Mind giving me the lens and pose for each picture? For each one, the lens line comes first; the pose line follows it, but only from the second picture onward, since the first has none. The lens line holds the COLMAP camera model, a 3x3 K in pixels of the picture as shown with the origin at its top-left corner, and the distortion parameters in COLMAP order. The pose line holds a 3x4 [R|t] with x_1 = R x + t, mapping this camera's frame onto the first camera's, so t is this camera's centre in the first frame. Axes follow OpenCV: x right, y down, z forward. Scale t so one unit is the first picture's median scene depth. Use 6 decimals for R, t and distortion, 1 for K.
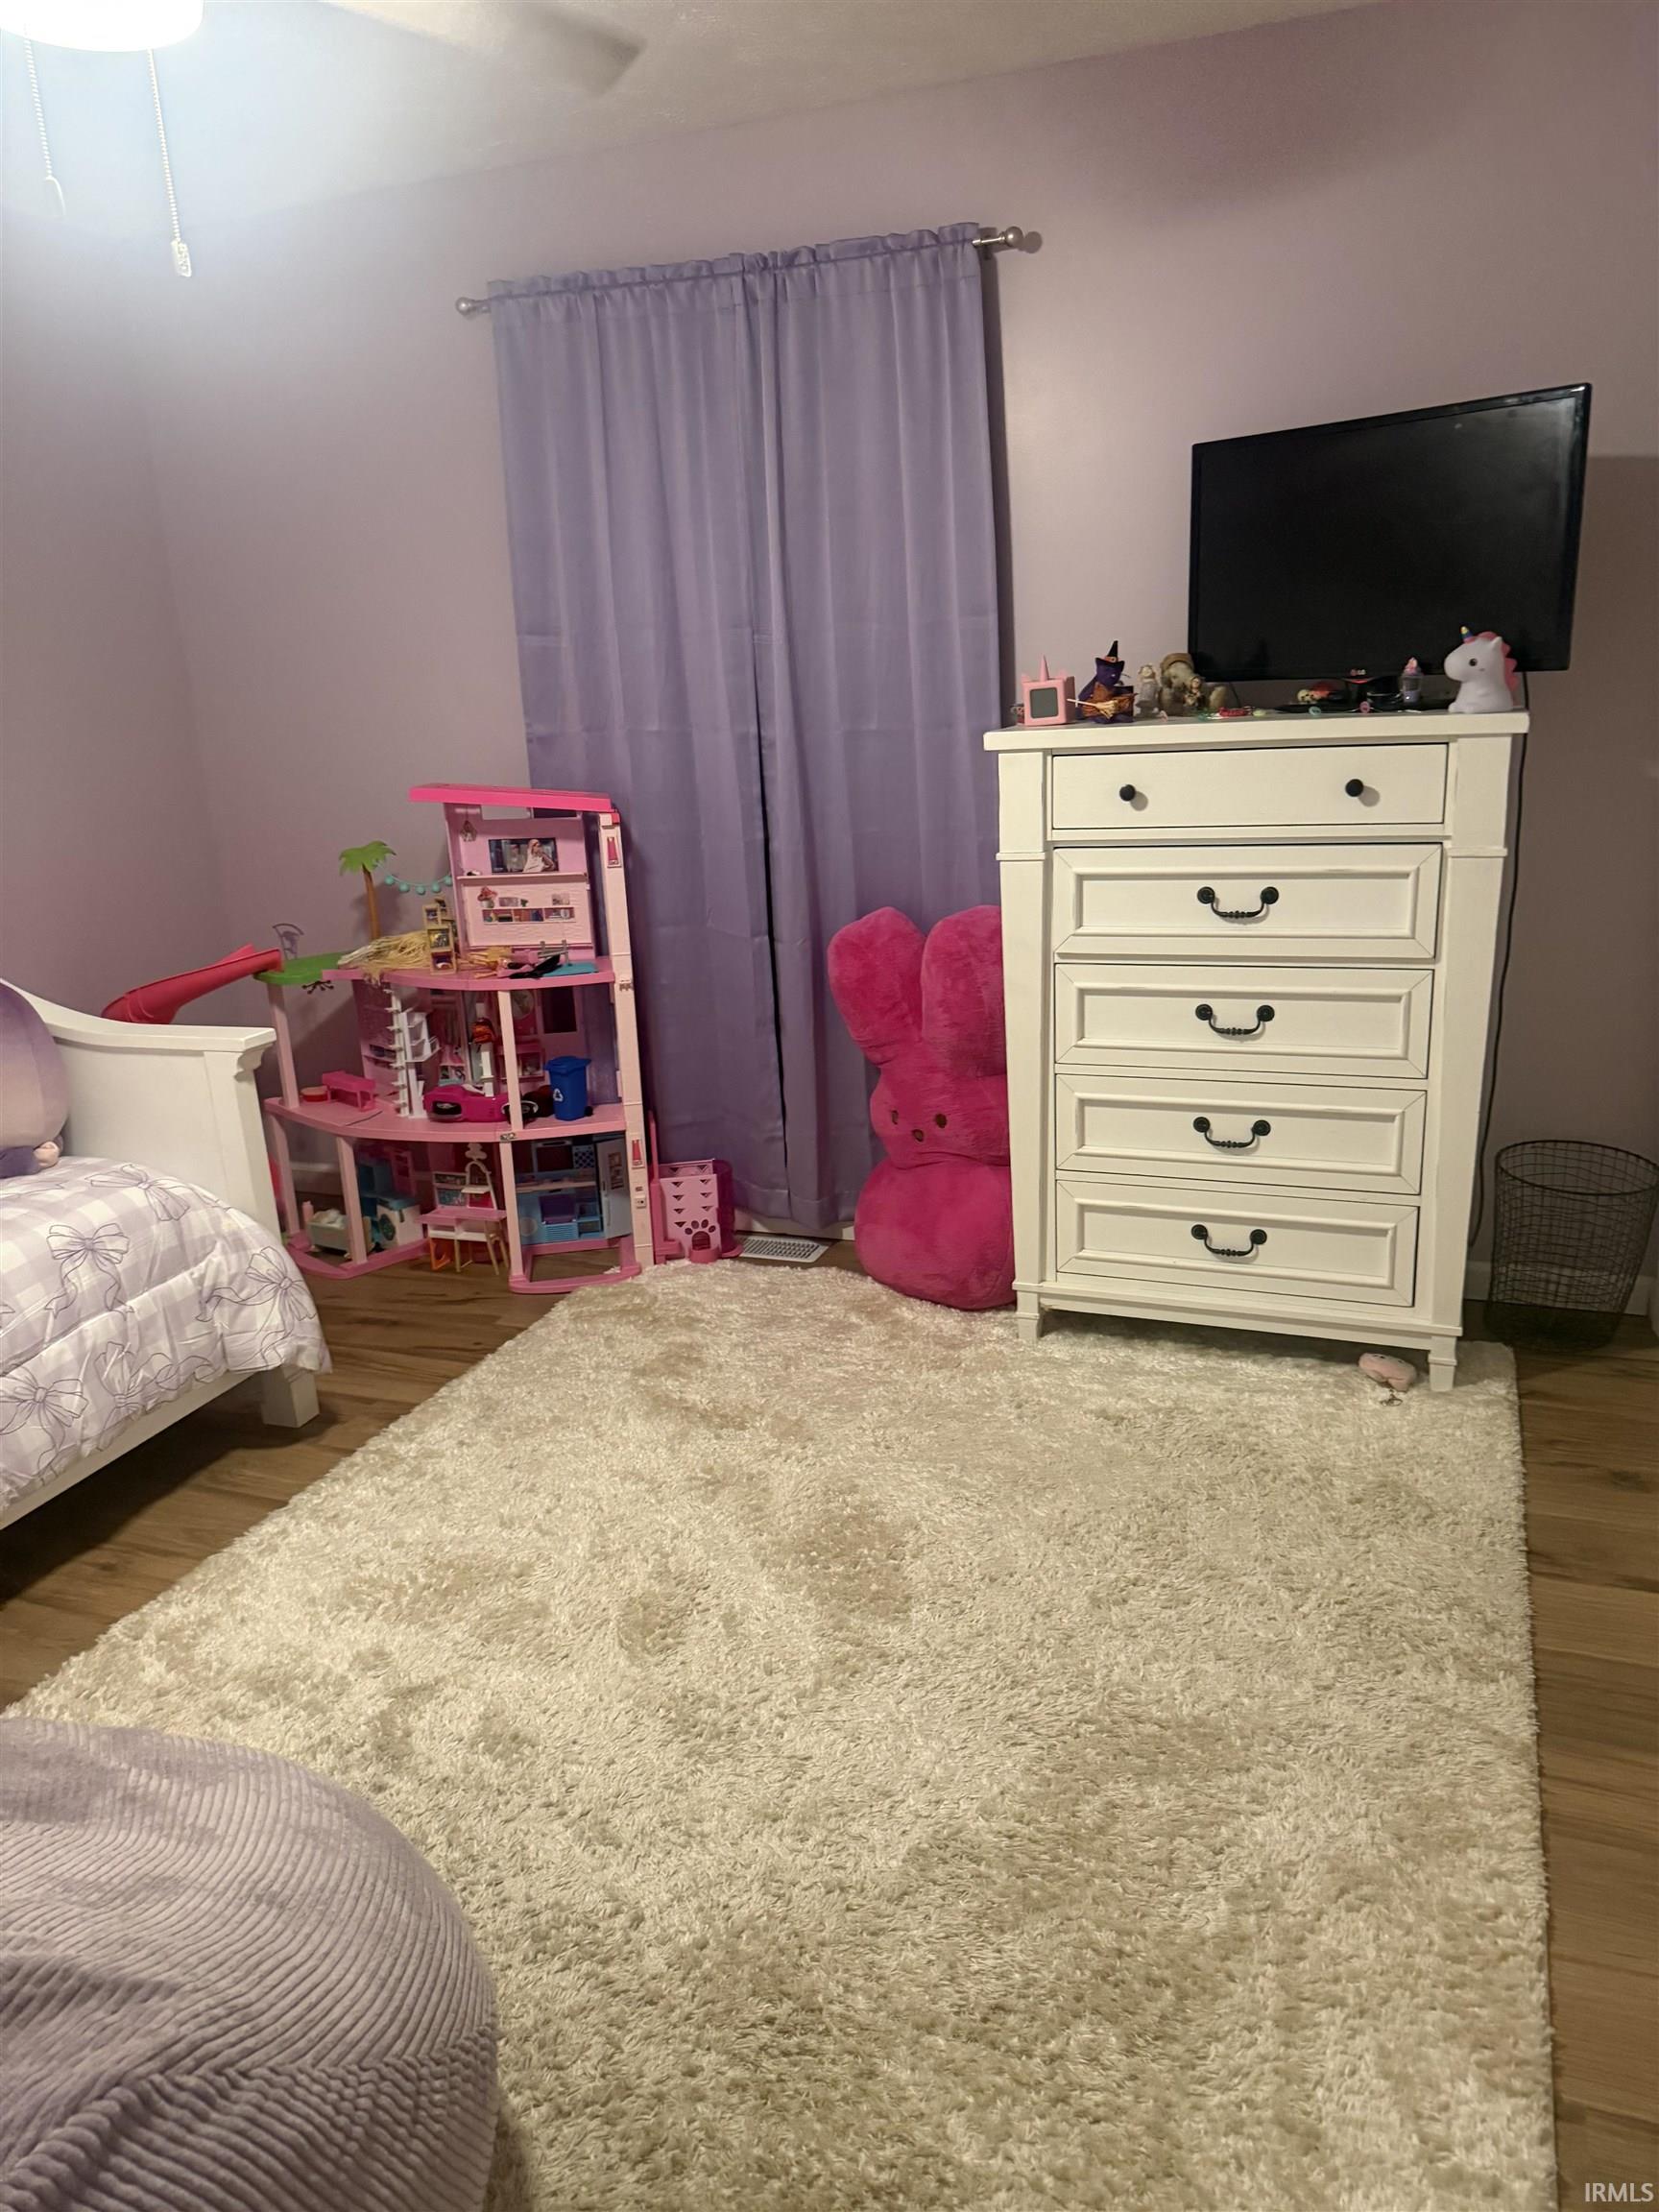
lens RADIAL K [[1494.8, 0, 829.5], [0, 1494.8, 1106.0], [0, 0, 1]] dist [0.000267, 0.000963]
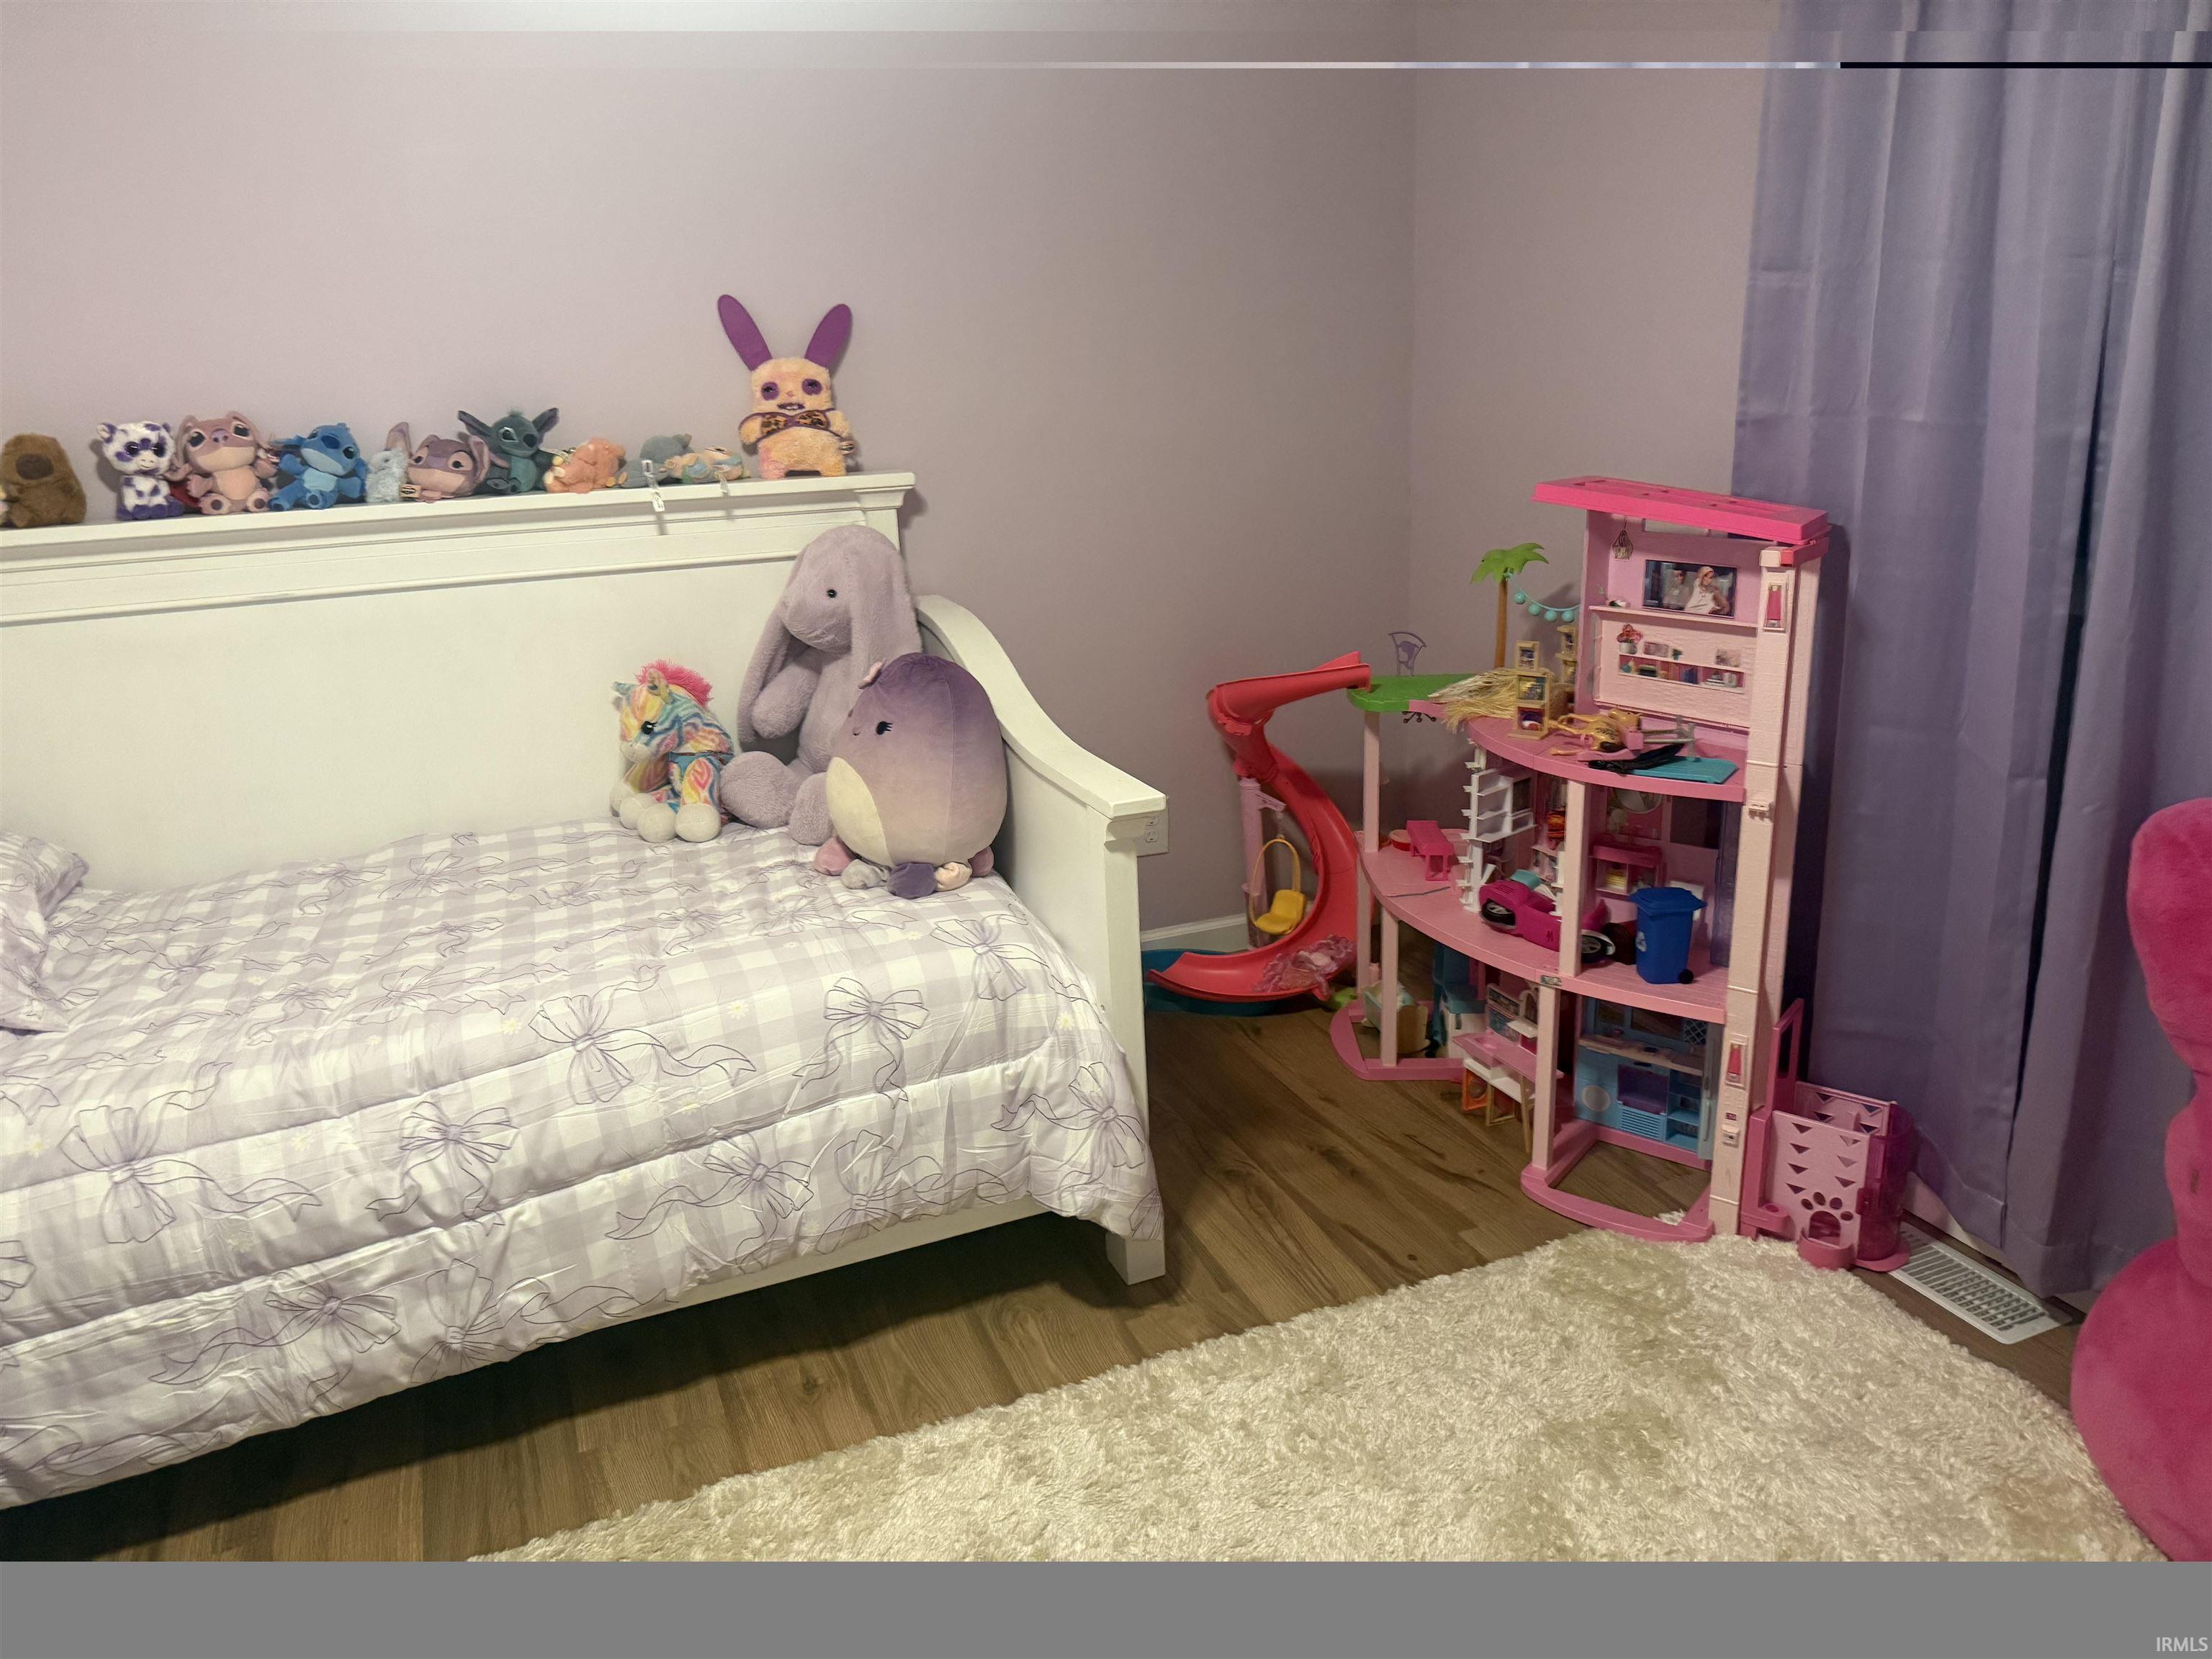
lens RADIAL K [[1517.6, 0, 1101.7], [0, 1517.6, 710.1], [0, 0, 1]] dist [0.067390, -0.091885]
pose [[0.689295, 0.184094, -0.700701, 0.120623], [-0.192867, 0.978903, 0.067458, -0.111109], [0.698337, 0.088644, 0.710258, 0.319707]]
